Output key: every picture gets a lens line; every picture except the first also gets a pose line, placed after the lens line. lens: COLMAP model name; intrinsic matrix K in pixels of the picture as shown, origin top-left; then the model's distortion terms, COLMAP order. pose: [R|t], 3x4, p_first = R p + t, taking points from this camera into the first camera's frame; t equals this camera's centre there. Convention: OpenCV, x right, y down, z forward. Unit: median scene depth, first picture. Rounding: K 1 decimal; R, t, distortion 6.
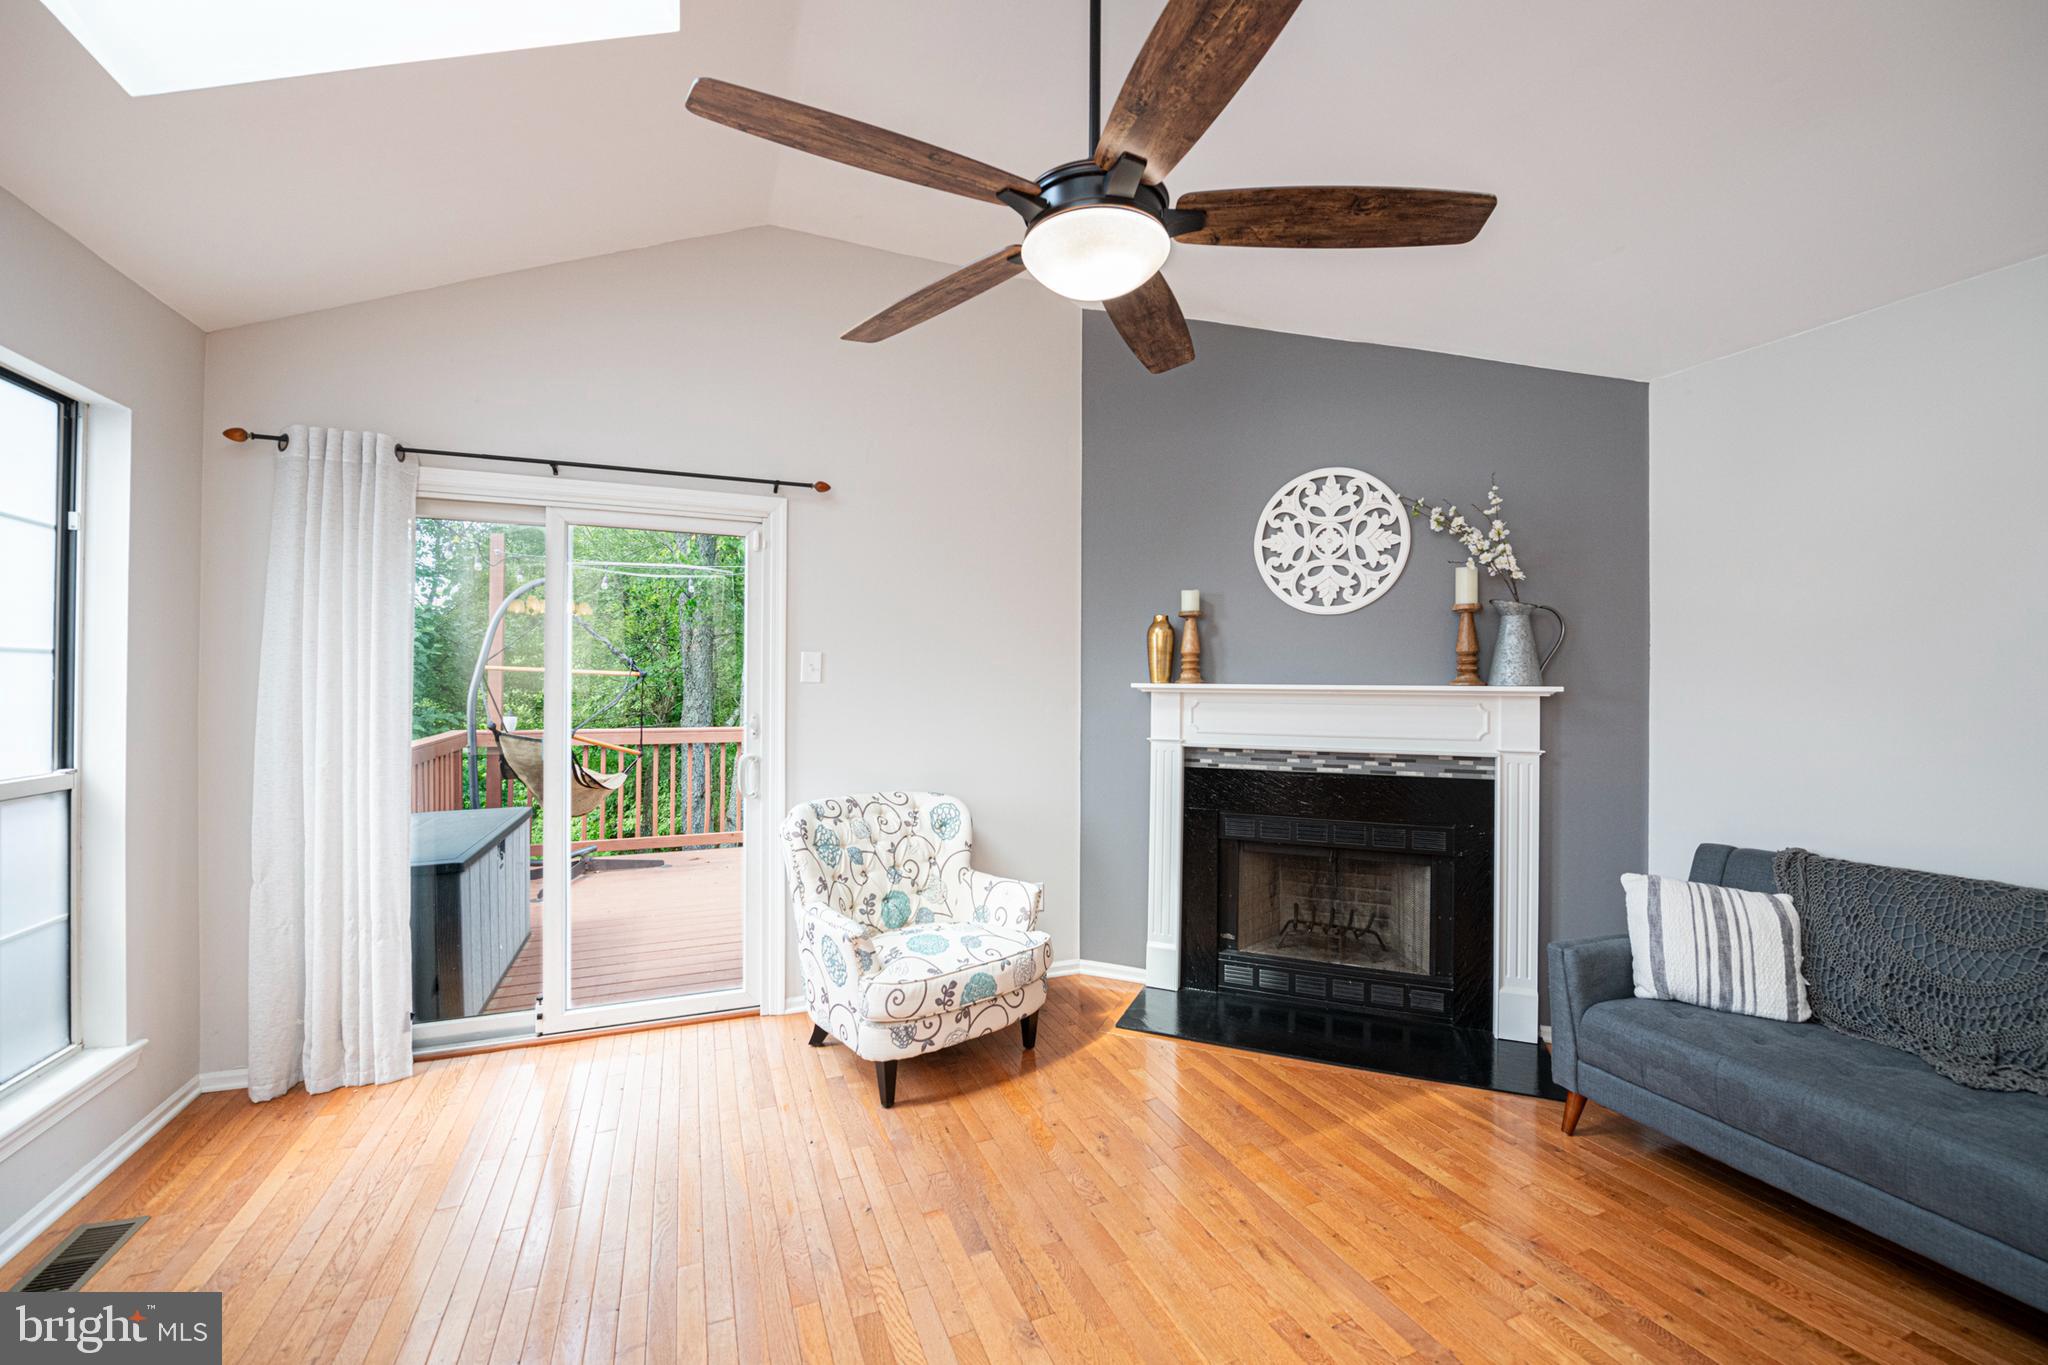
lens RADIAL K [[807.6, 0, 1024.0], [0, 807.6, 682.5], [0, 0, 1]] dist [-0.024499, -0.000371]
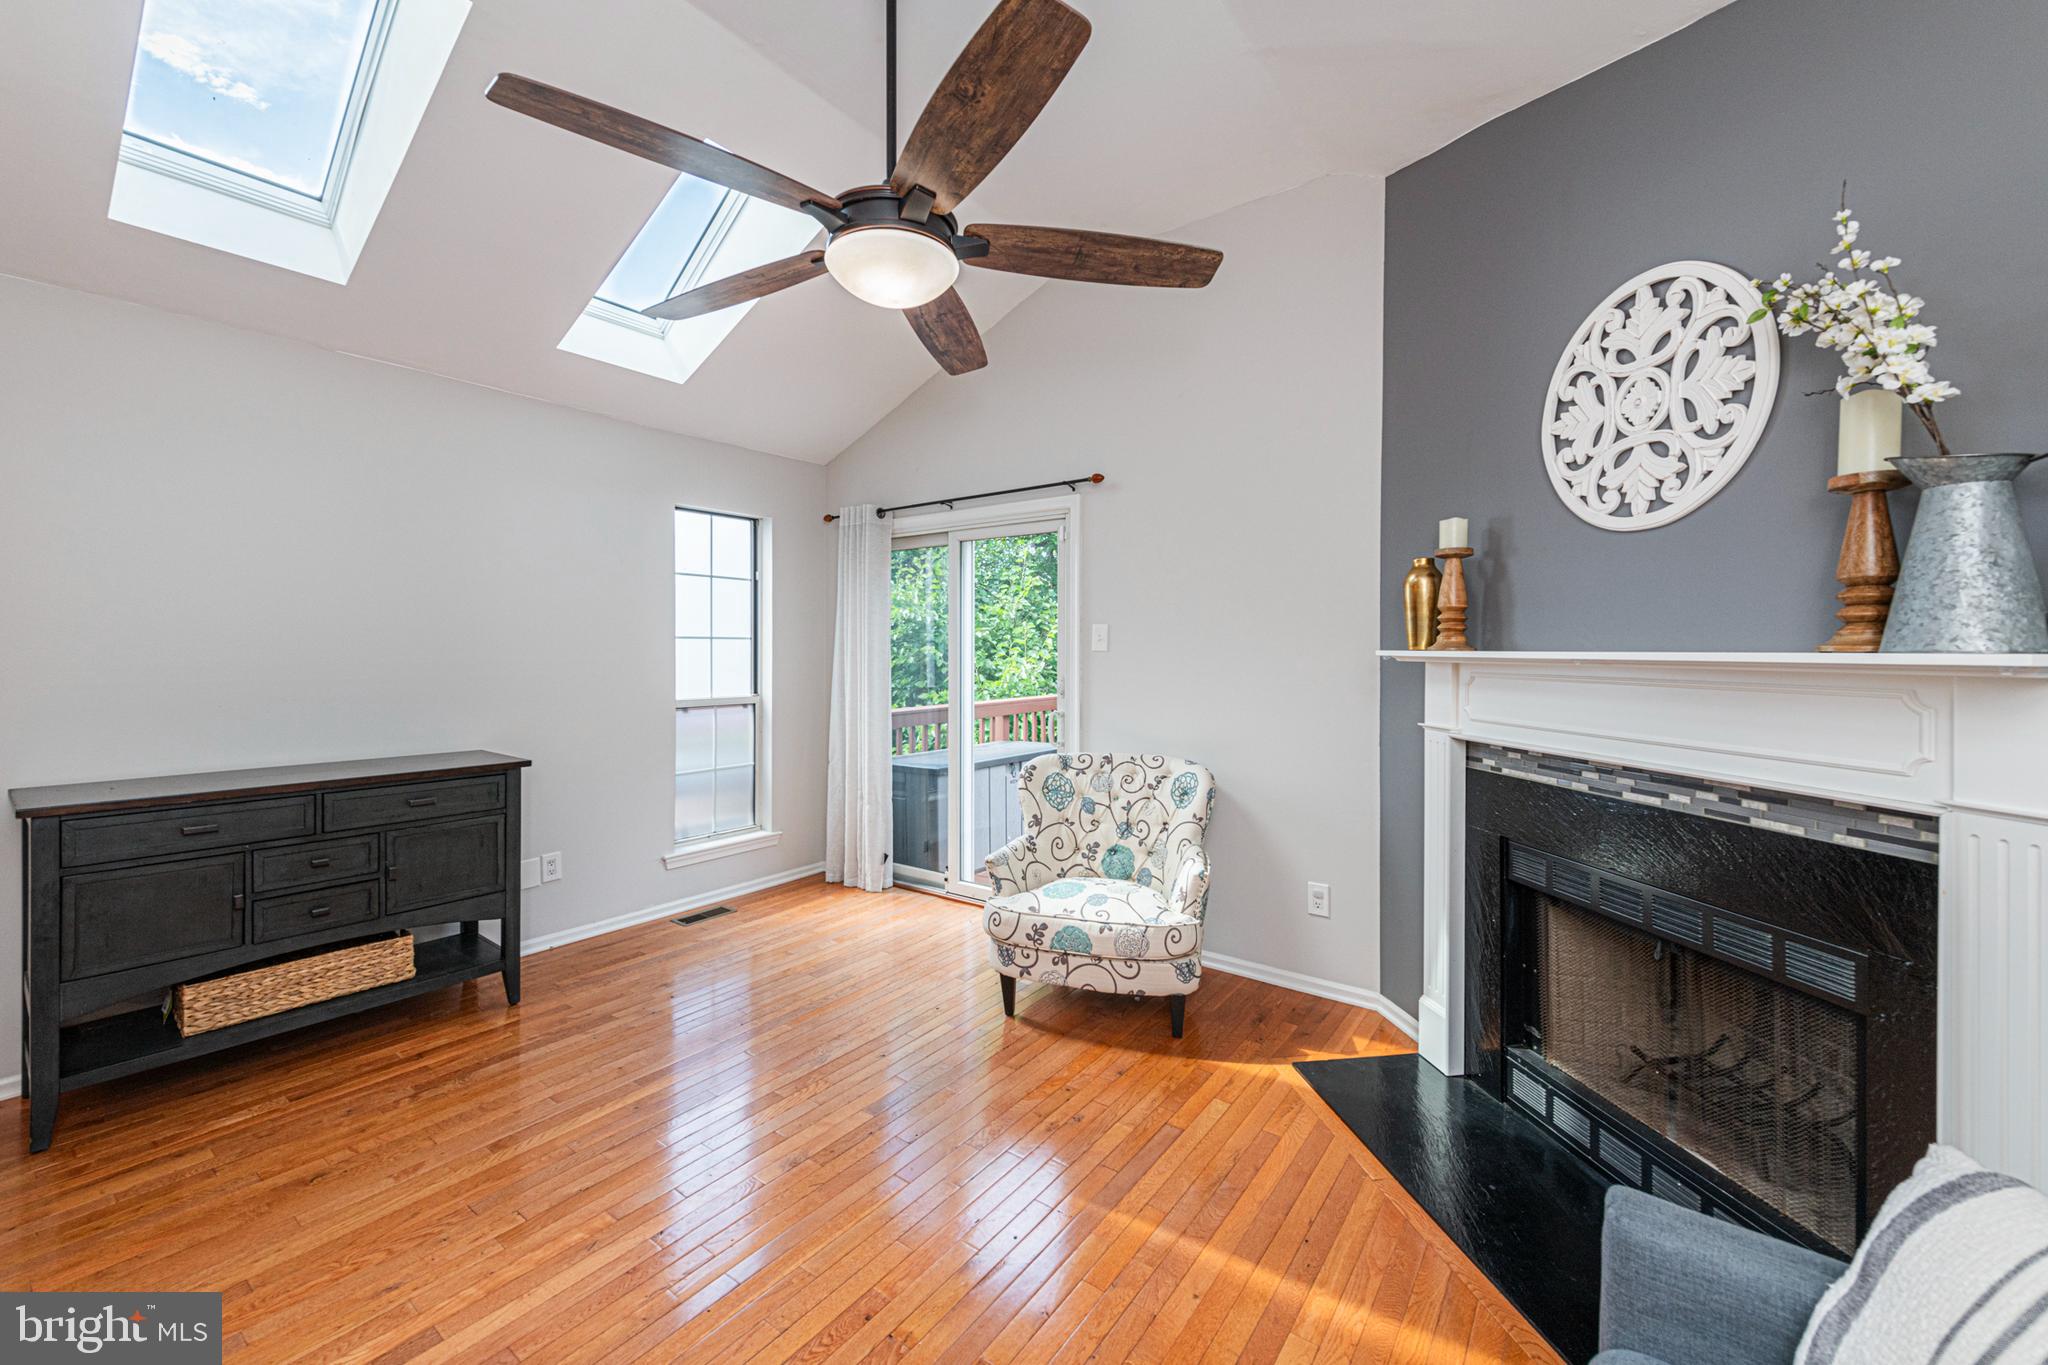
lens RADIAL K [[803.4, 0, 1030.5], [0, 803.4, 656.7], [0, 0, 1]] dist [0.000334, -0.000194]
pose [[0.514771, 0.001571, -0.857326, 0.661658], [0.004461, 0.999980, 0.004511, 0.002142], [0.857316, -0.006147, 0.514754, 0.333414]]
